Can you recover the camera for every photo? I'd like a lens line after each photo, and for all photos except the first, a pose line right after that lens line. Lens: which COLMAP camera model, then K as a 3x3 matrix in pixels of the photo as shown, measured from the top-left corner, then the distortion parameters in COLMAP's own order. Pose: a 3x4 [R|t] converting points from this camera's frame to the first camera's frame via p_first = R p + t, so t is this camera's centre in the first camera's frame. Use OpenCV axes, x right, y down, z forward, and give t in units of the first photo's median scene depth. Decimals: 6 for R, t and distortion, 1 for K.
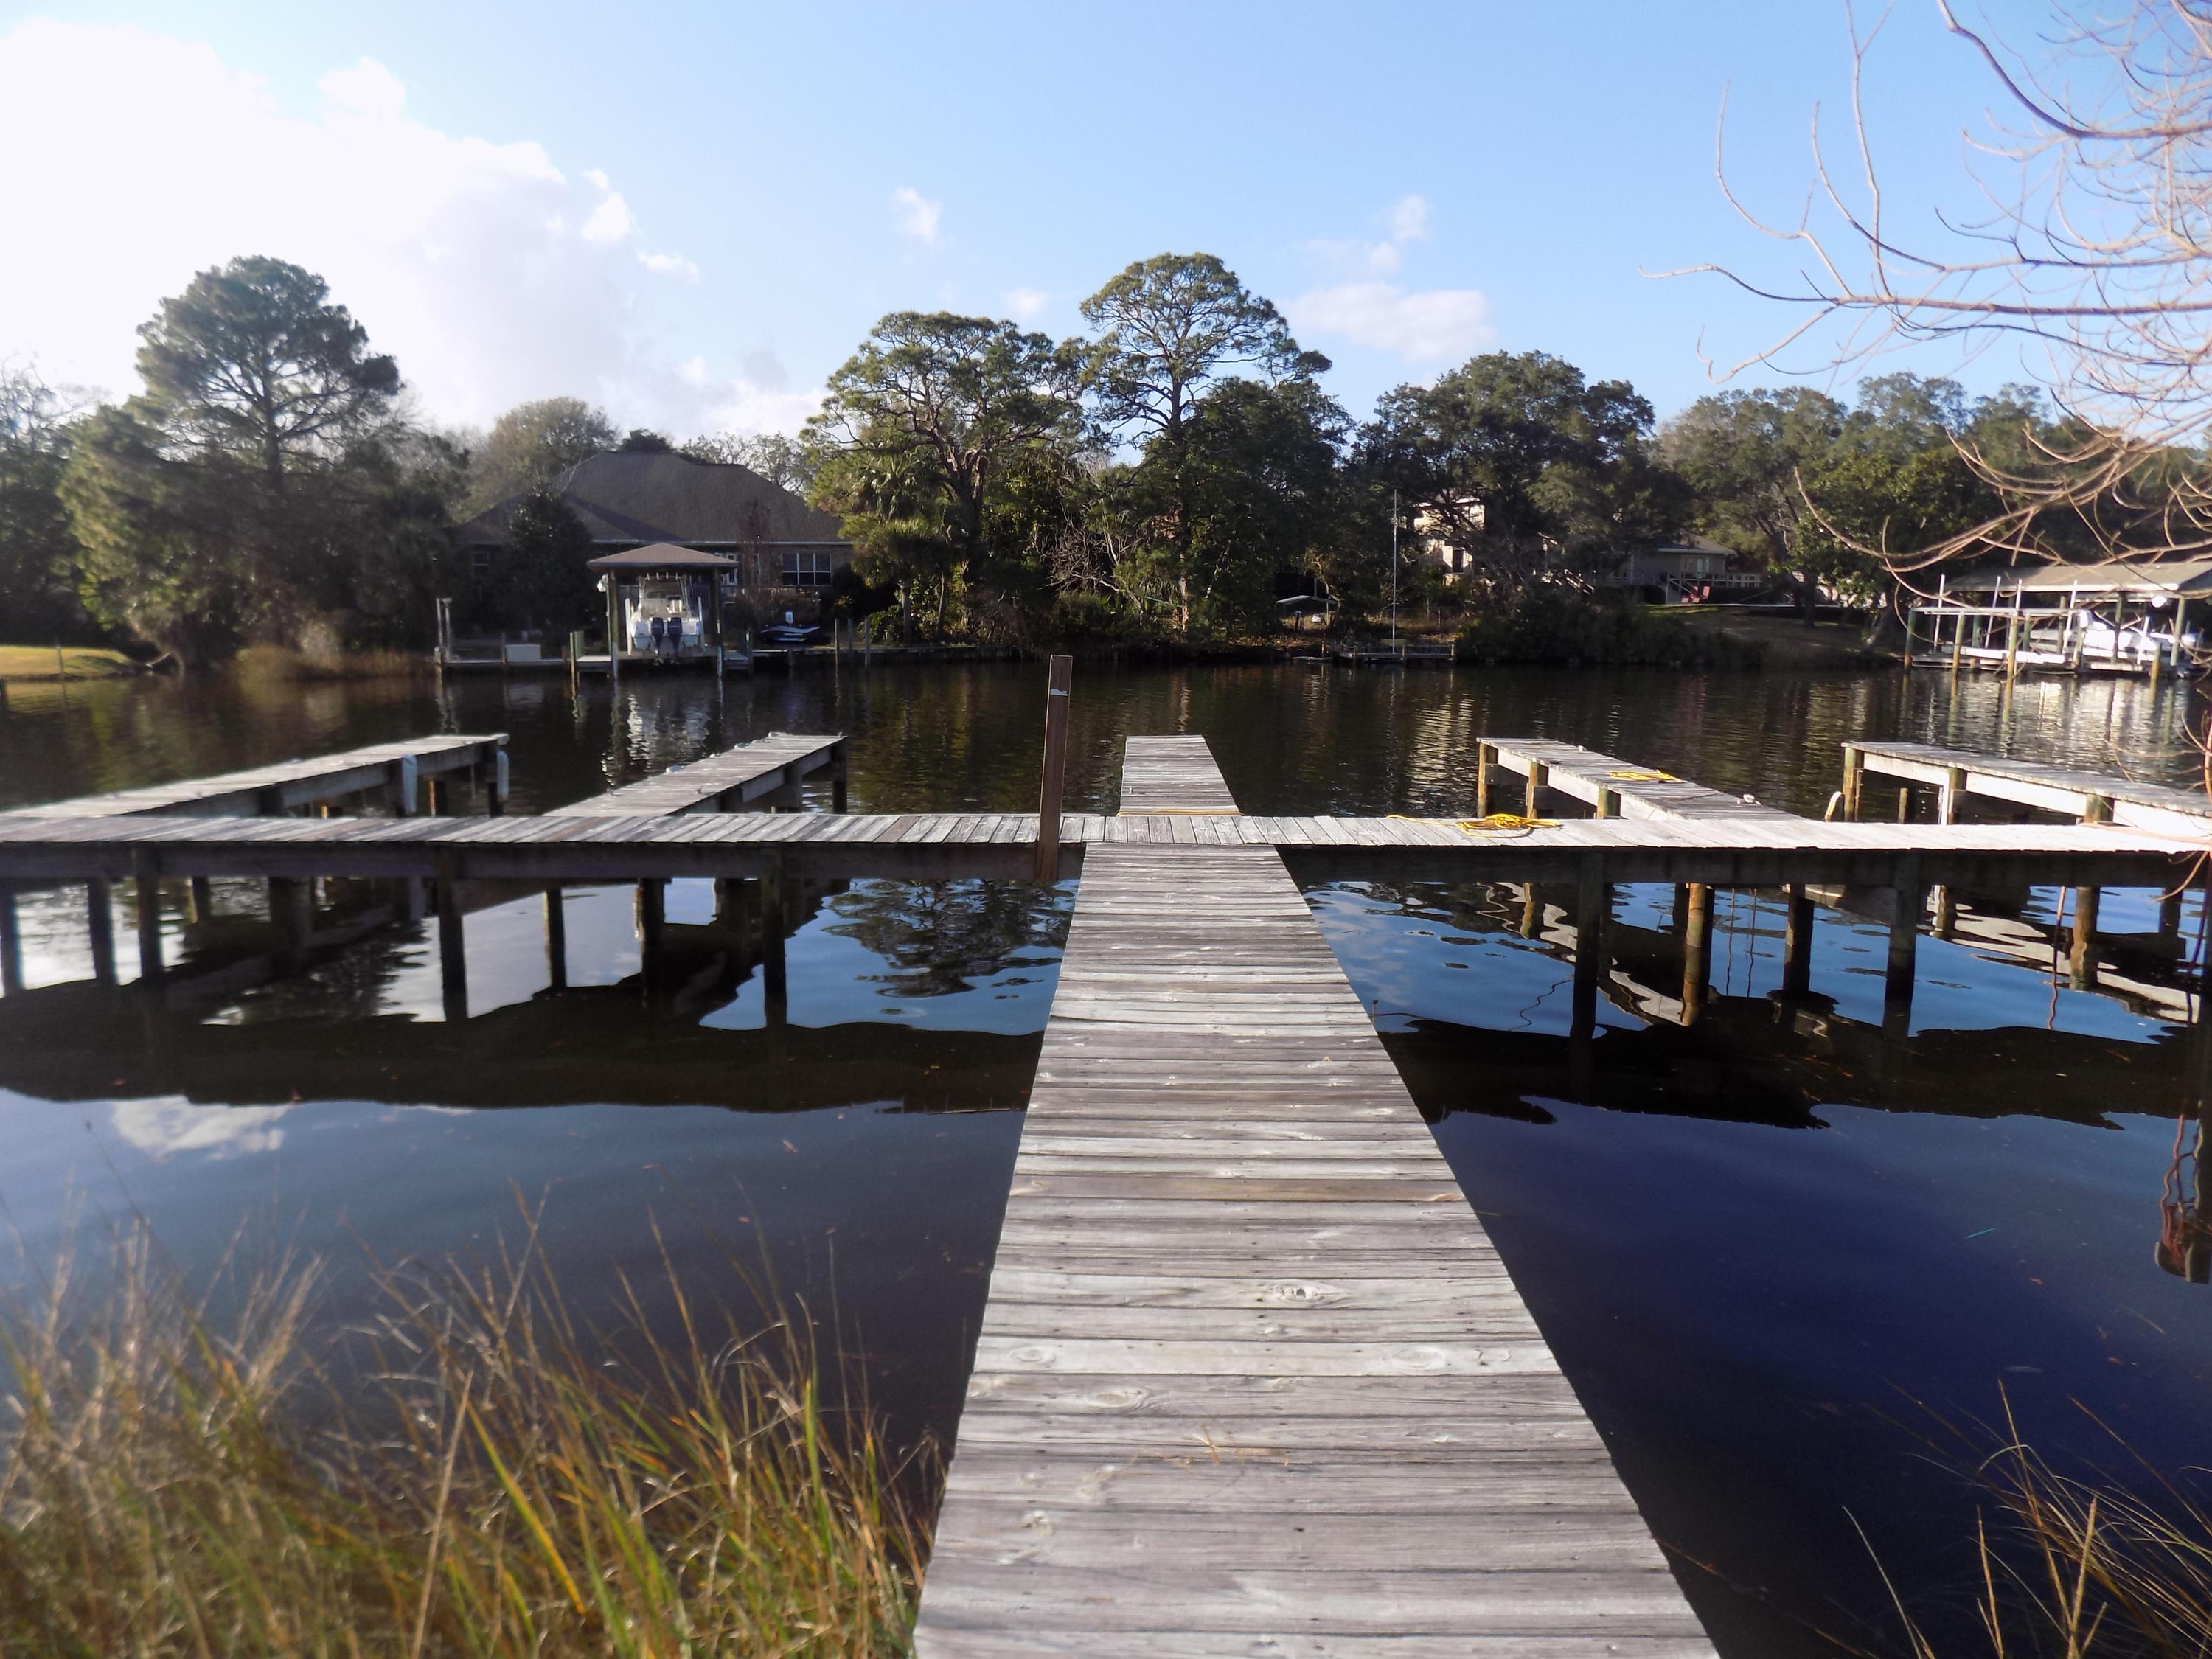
lens RADIAL K [[1490.9, 0, 1108.8], [0, 1490.9, 817.8], [0, 0, 1]] dist [-0.083312, 0.078847]
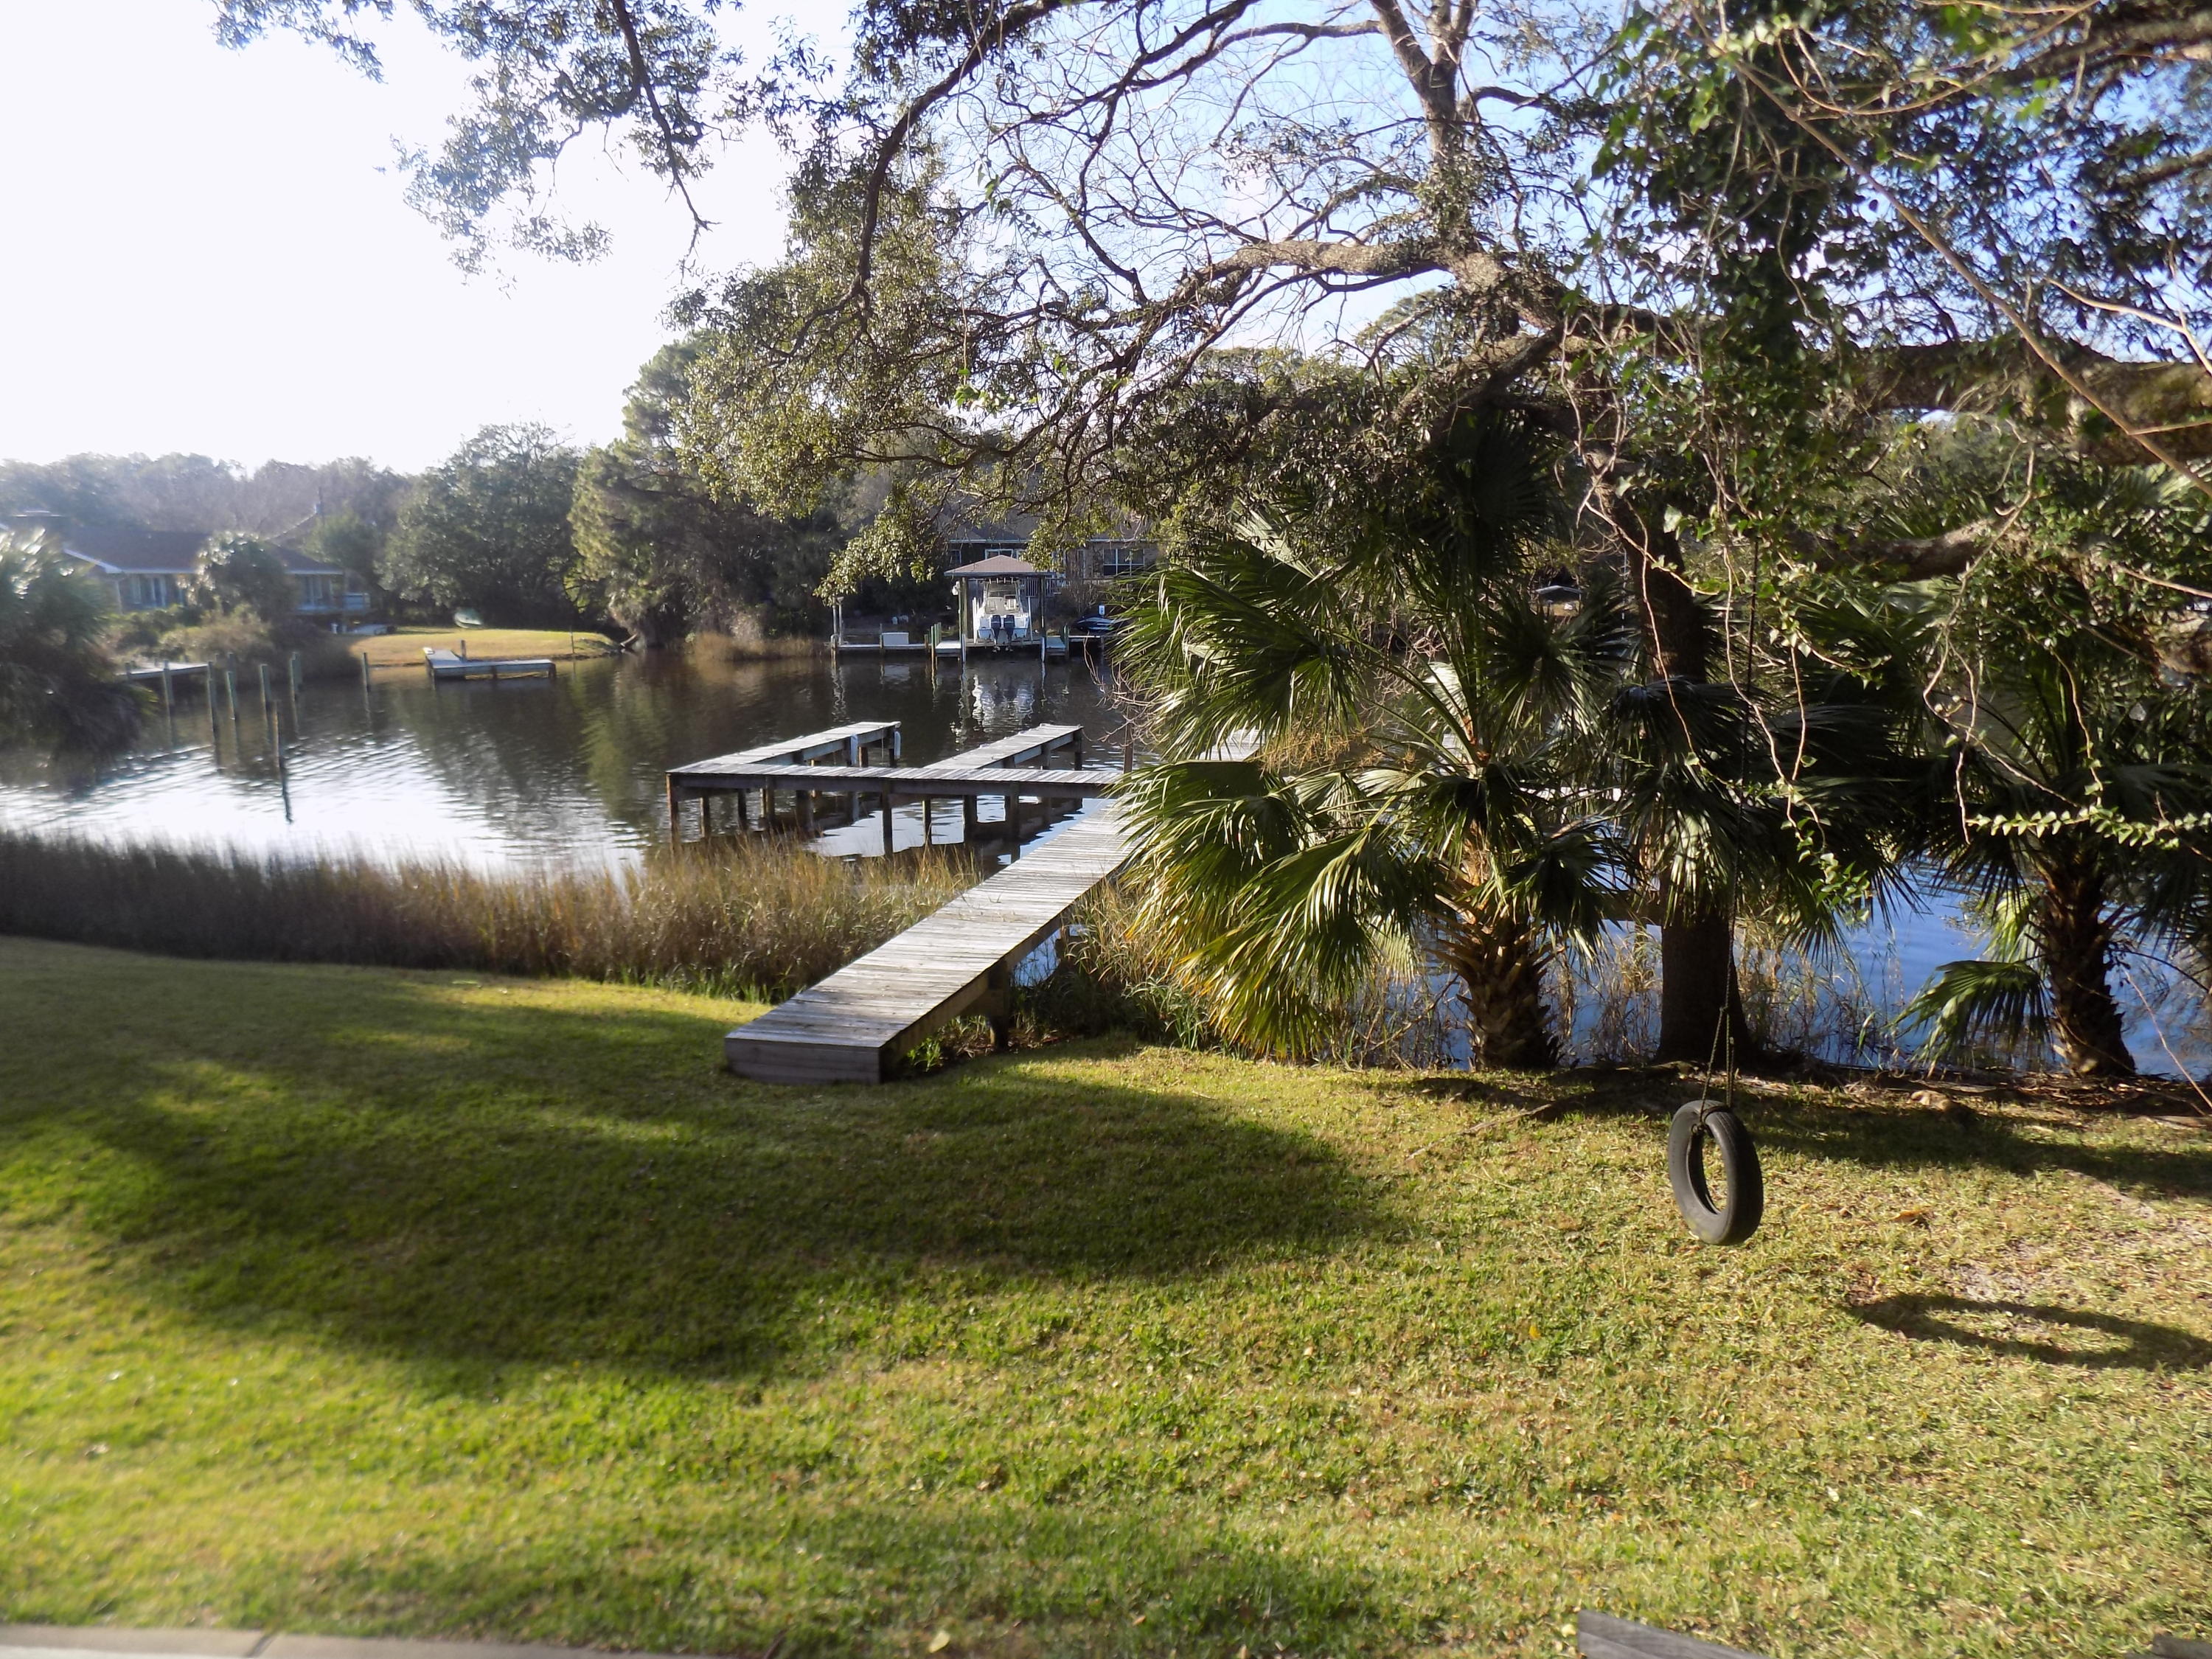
lens RADIAL K [[1493.7, 0, 1095.1], [0, 1493.7, 818.2], [0, 0, 1]] dist [-0.086015, 0.109251]
pose [[0.972030, 0.031531, -0.232729, 0.081773], [-0.025093, 0.999218, 0.030571, -0.000192], [0.233511, -0.023876, 0.972061, -0.233646]]
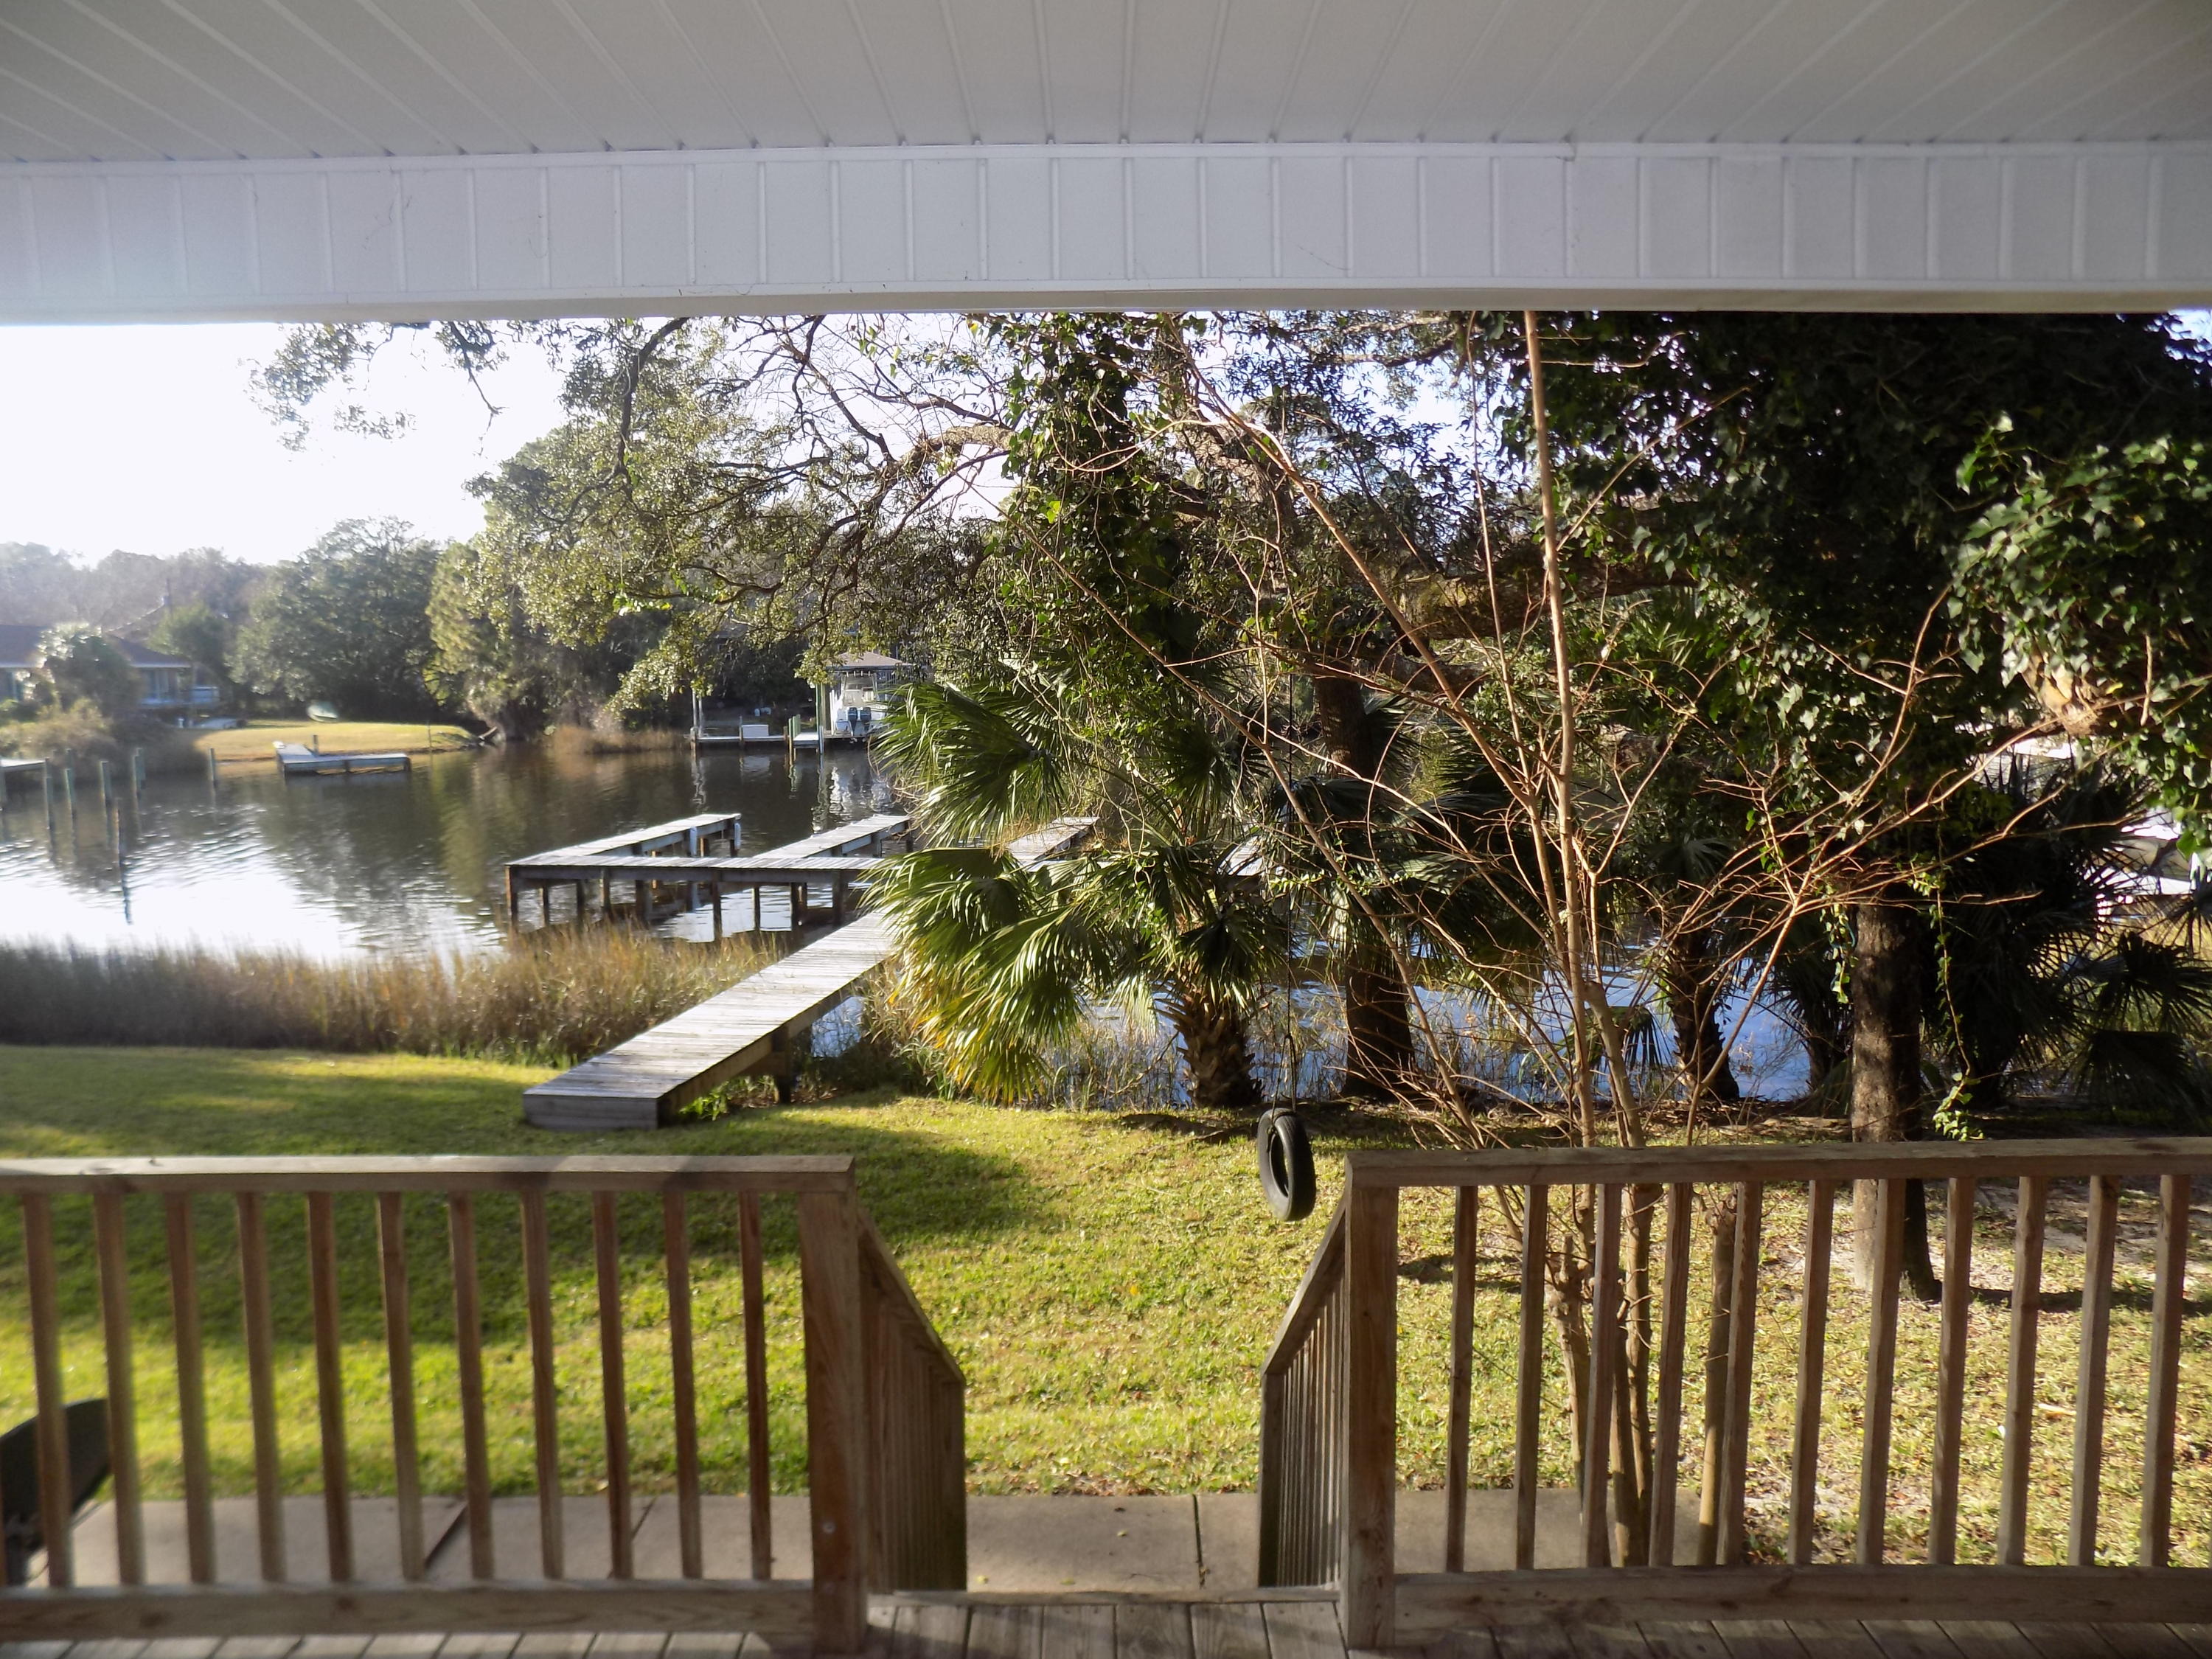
lens RADIAL K [[1490.9, 0, 1108.8], [0, 1490.9, 817.8], [0, 0, 1]] dist [-0.083312, 0.078847]
pose [[0.989304, 0.006488, -0.145727, 0.109149], [-0.010805, 0.999525, -0.028848, -0.000450], [0.145471, 0.030114, 0.988904, -0.263912]]
